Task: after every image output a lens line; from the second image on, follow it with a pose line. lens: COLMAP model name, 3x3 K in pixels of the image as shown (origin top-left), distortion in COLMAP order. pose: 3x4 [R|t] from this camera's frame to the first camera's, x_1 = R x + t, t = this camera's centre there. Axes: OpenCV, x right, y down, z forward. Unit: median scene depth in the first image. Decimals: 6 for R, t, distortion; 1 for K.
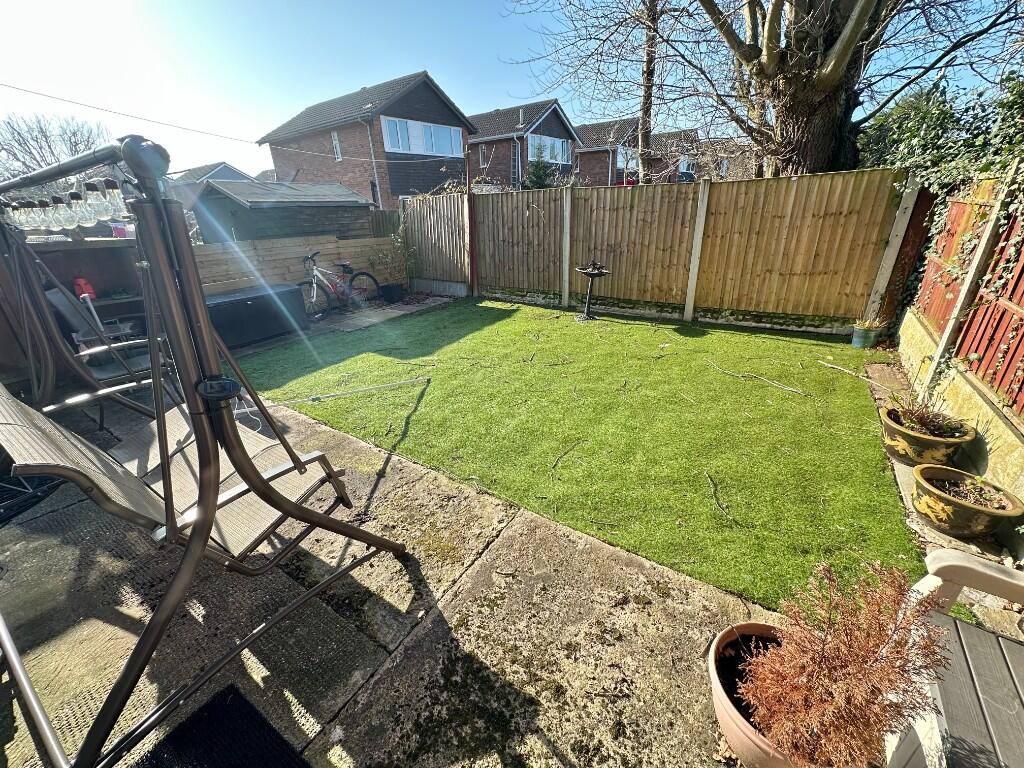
lens RADIAL K [[407.2, 0, 514.3], [0, 407.2, 386.6], [0, 0, 1]] dist [0.001221, -0.000176]
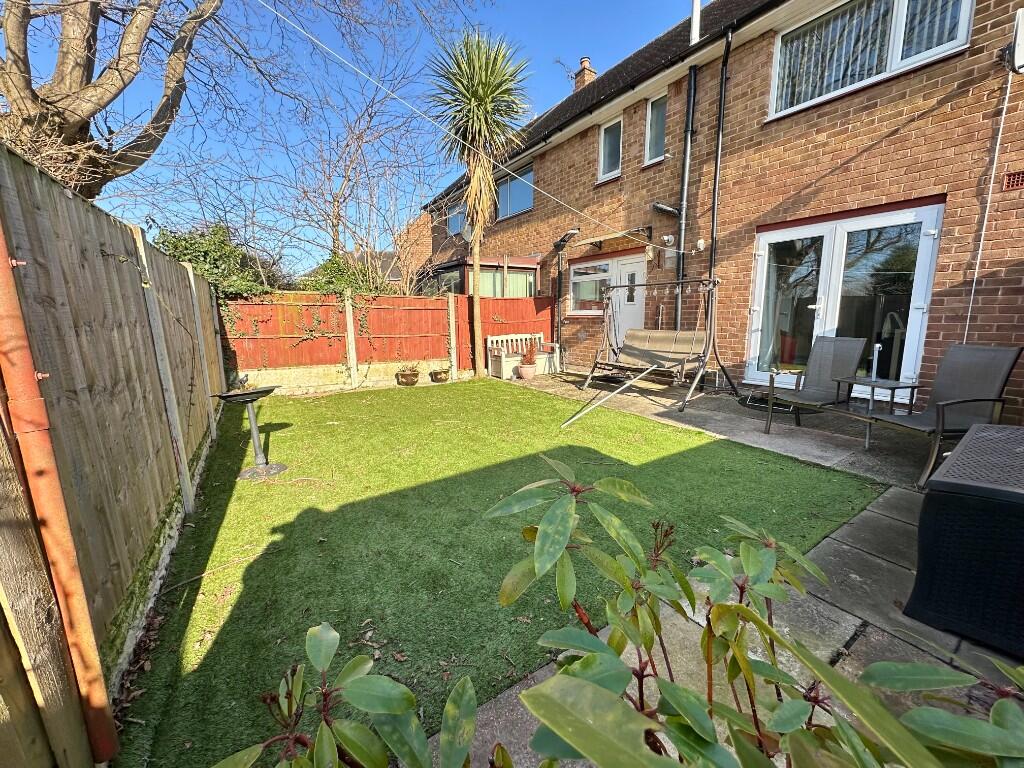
lens RADIAL K [[407.2, 0, 511.3], [0, 407.2, 386.8], [0, 0, 1]] dist [0.001221, -0.000176]
pose [[-0.917753, -0.028924, 0.396097, -0.388320], [0.195448, 0.835320, 0.513849, -0.531410], [-0.345730, 0.549003, -0.760964, 1.351112]]
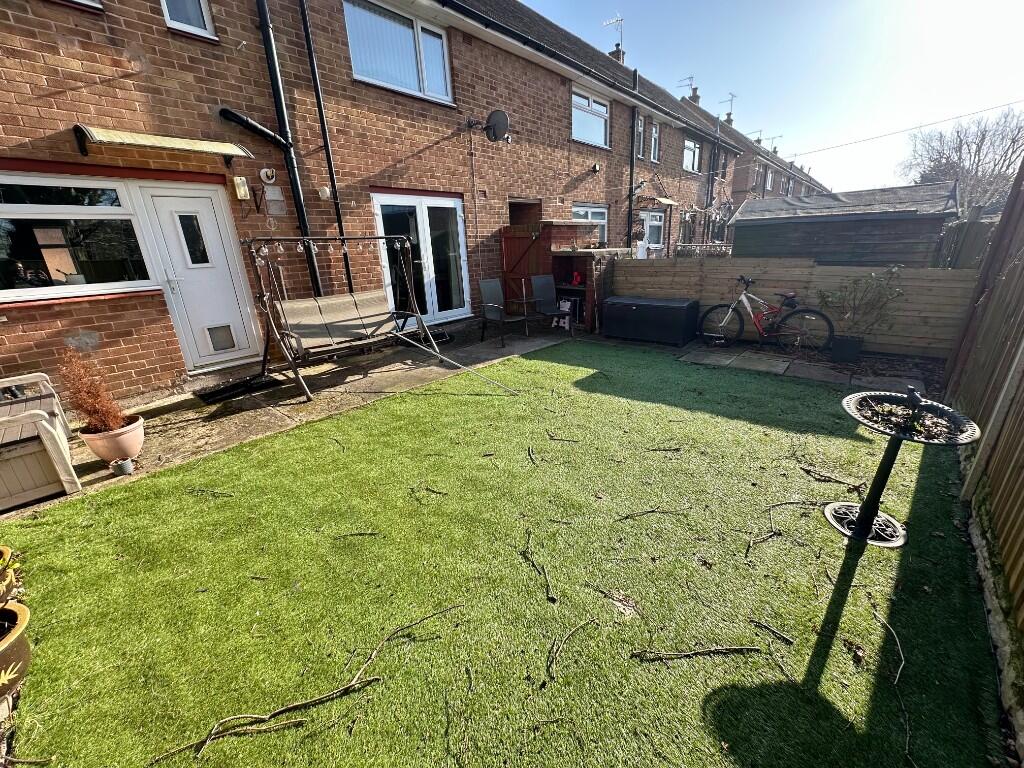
lens RADIAL K [[407.2, 0, 513.5], [0, 407.2, 384.2], [0, 0, 1]] dist [0.001221, -0.000176]
pose [[-0.143445, 0.355337, -0.923666, 0.568156], [-0.357896, 0.851525, 0.383165, -0.329621], [0.922678, 0.385539, 0.005026, 0.706485]]
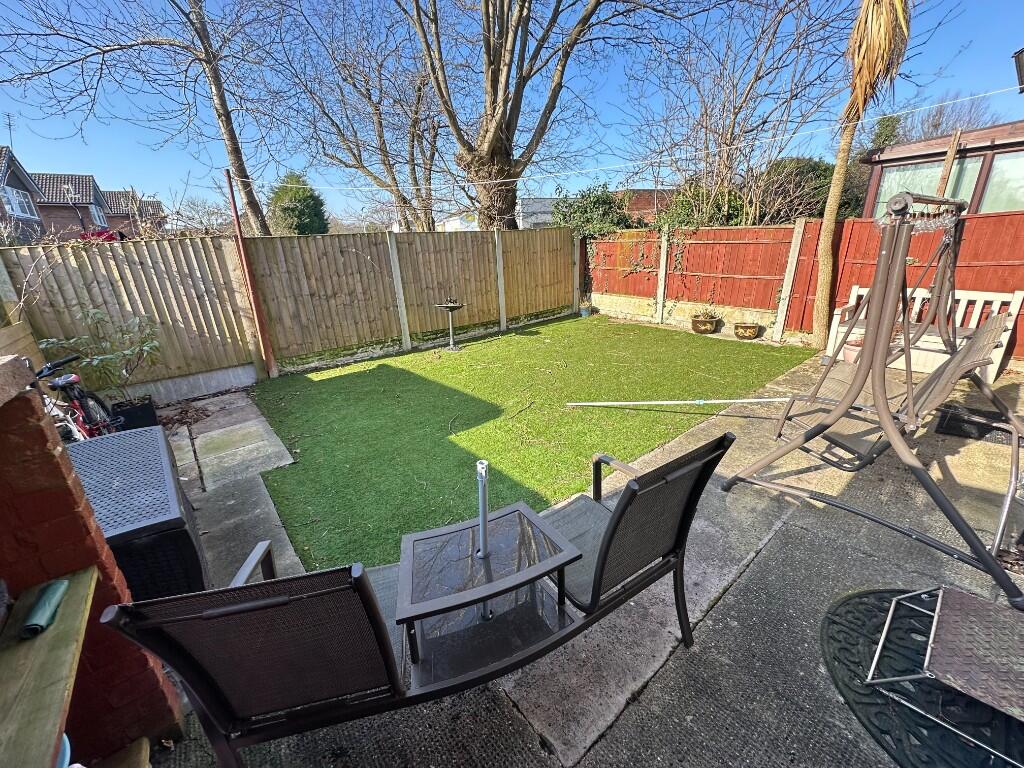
lens RADIAL K [[407.2, 0, 517.1], [0, 407.2, 384.1], [0, 0, 1]] dist [0.001221, -0.000176]
pose [[0.298937, -0.305688, 0.903986, -0.837874], [0.416060, 0.894276, 0.164819, -0.210343], [-0.858796, 0.326843, 0.394516, 0.507921]]
